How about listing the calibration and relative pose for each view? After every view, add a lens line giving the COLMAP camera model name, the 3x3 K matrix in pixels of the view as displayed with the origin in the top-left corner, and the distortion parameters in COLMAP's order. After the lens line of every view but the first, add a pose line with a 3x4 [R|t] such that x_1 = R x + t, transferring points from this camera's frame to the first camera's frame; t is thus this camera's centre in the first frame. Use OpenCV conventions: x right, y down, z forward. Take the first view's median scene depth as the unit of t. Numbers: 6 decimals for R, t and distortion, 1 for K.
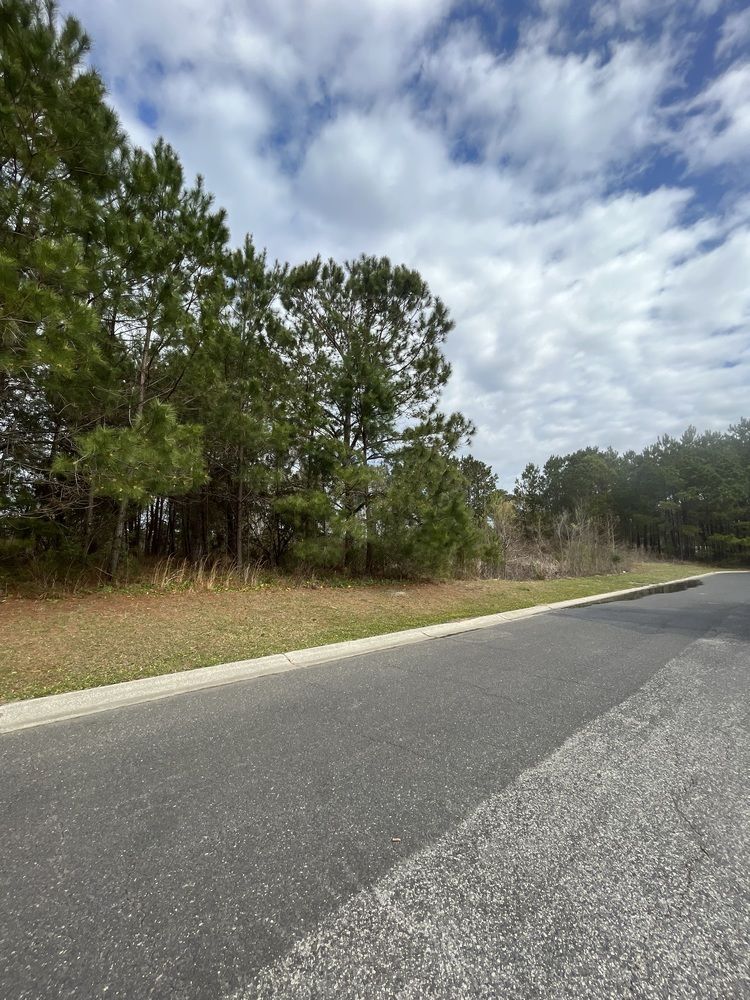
lens RADIAL K [[406.9, 0, 371.9], [0, 406.9, 494.9], [0, 0, 1]] dist [-0.002948, -0.000129]
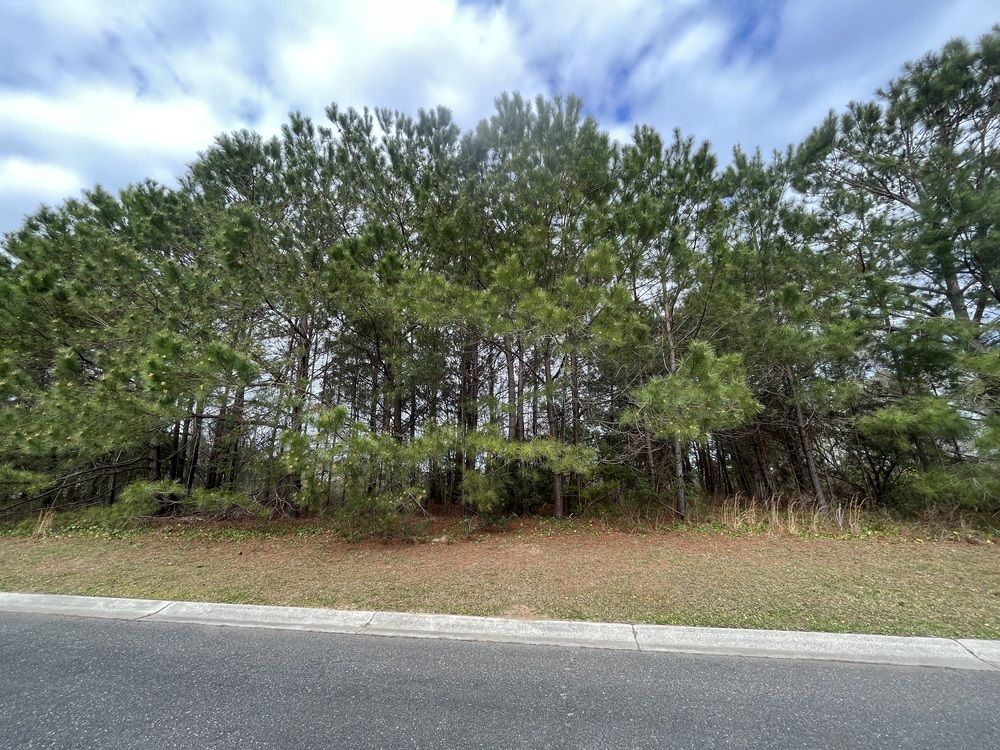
lens RADIAL K [[406.9, 0, 495.3], [0, 406.9, 378.4], [0, 0, 1]] dist [-0.002948, -0.000129]
pose [[0.579986, -0.230607, -0.781305, -0.014135], [0.128282, 0.972984, -0.191954, -0.002444], [0.804463, 0.011103, 0.593900, -0.014153]]
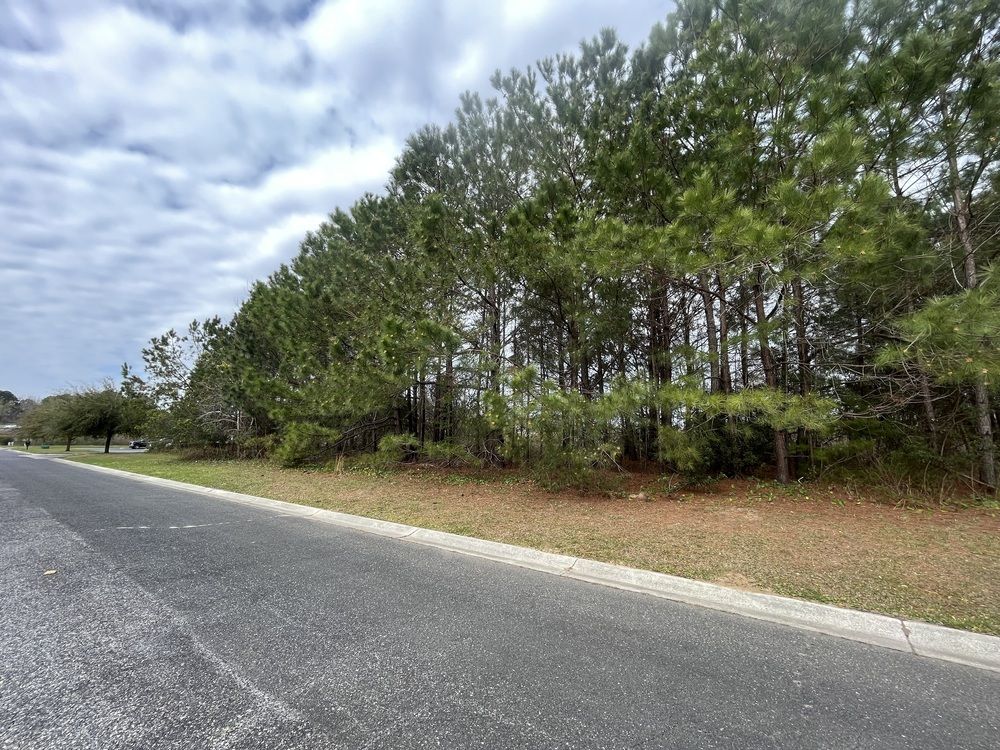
lens RADIAL K [[406.9, 0, 494.7], [0, 406.9, 378.0], [0, 0, 1]] dist [-0.002948, -0.000129]
pose [[0.159699, -0.169583, -0.972491, -0.019294], [0.127563, 0.980420, -0.150018, -0.001771], [0.978889, -0.100096, 0.178205, -0.009163]]
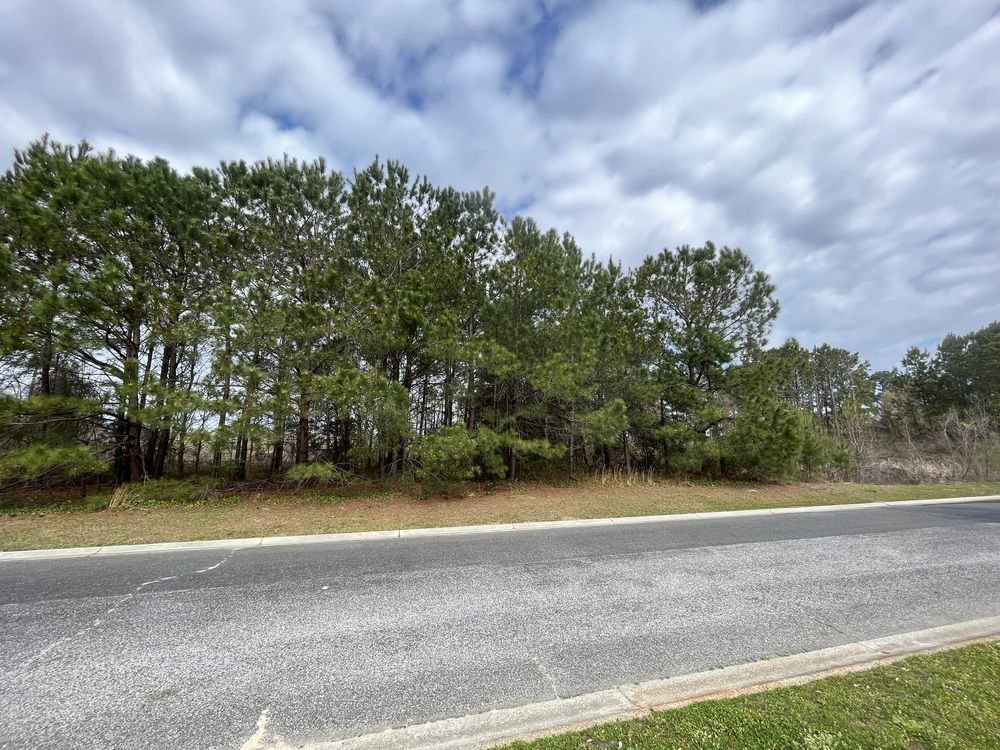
lens RADIAL K [[406.9, 0, 493.2], [0, 406.9, 378.9], [0, 0, 1]] dist [-0.002948, -0.000129]
pose [[0.886071, -0.101581, -0.452283, -0.049594], [0.081893, 0.994651, -0.062958, -0.130197], [0.456259, 0.018747, 0.889650, -0.670096]]
